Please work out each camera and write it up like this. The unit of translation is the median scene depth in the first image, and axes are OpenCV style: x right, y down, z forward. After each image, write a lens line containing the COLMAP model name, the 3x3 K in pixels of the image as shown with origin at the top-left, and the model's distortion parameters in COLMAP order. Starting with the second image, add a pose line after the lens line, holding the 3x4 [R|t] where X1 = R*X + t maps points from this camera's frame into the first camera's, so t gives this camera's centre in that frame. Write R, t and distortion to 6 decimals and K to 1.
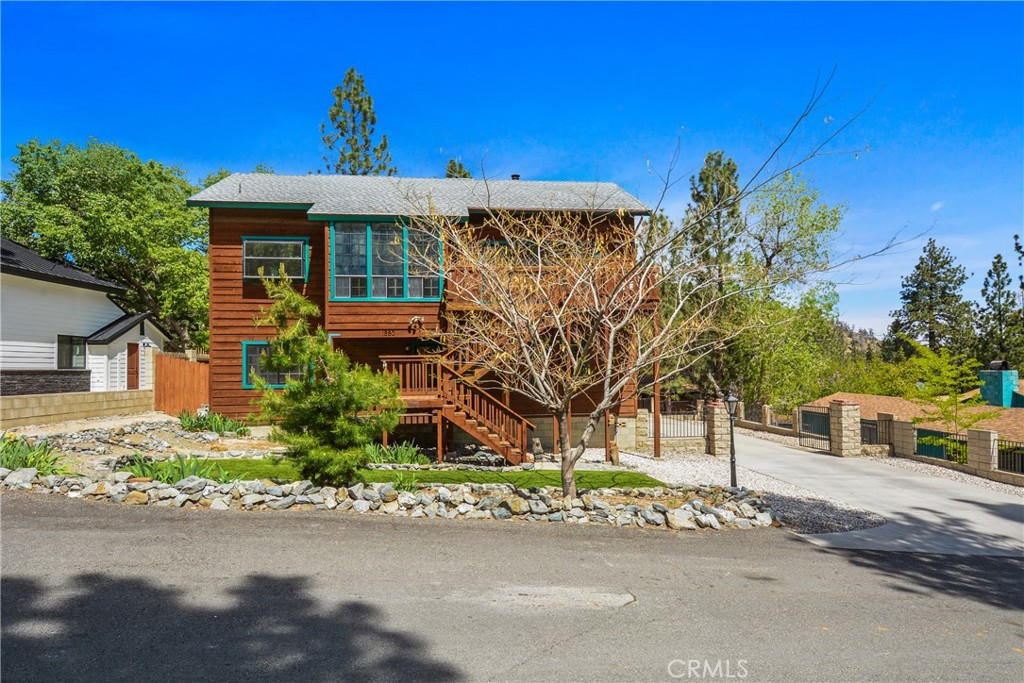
lens RADIAL K [[610.8, 0, 512.9], [0, 610.8, 346.5], [0, 0, 1]] dist [0.035573, 0.001391]
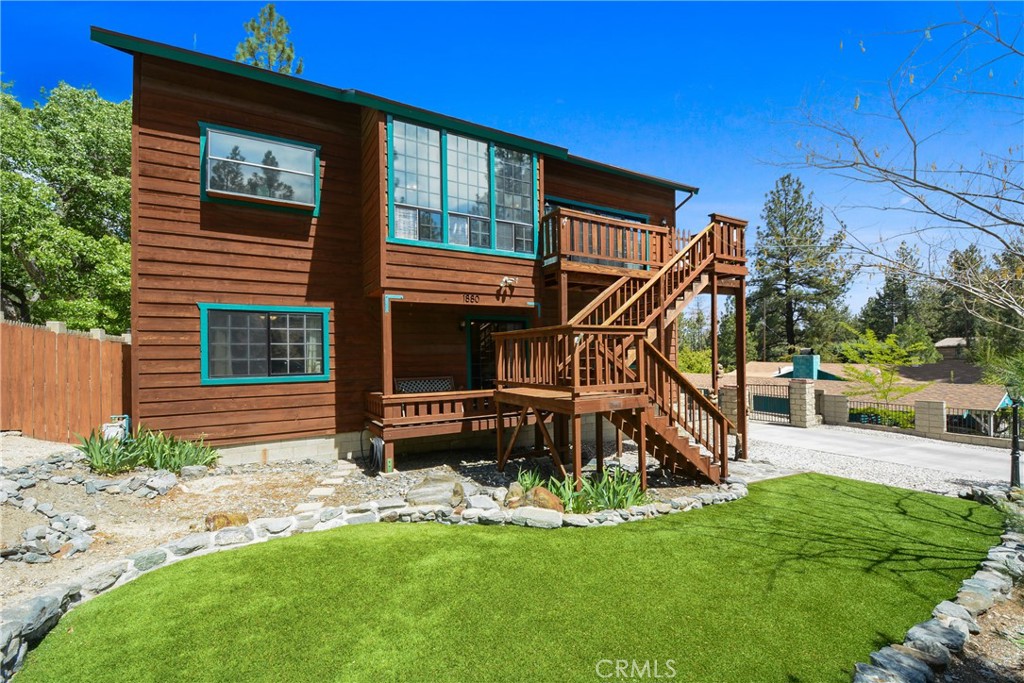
lens RADIAL K [[449.7, 0, 512.1], [0, 449.7, 346.1], [0, 0, 1]] dist [-0.003305, -0.003966]
pose [[0.909394, 0.007282, 0.415871, -0.366486], [-0.013467, 0.999838, 0.011943, 0.024213], [-0.415717, -0.016461, 0.909345, 0.520182]]
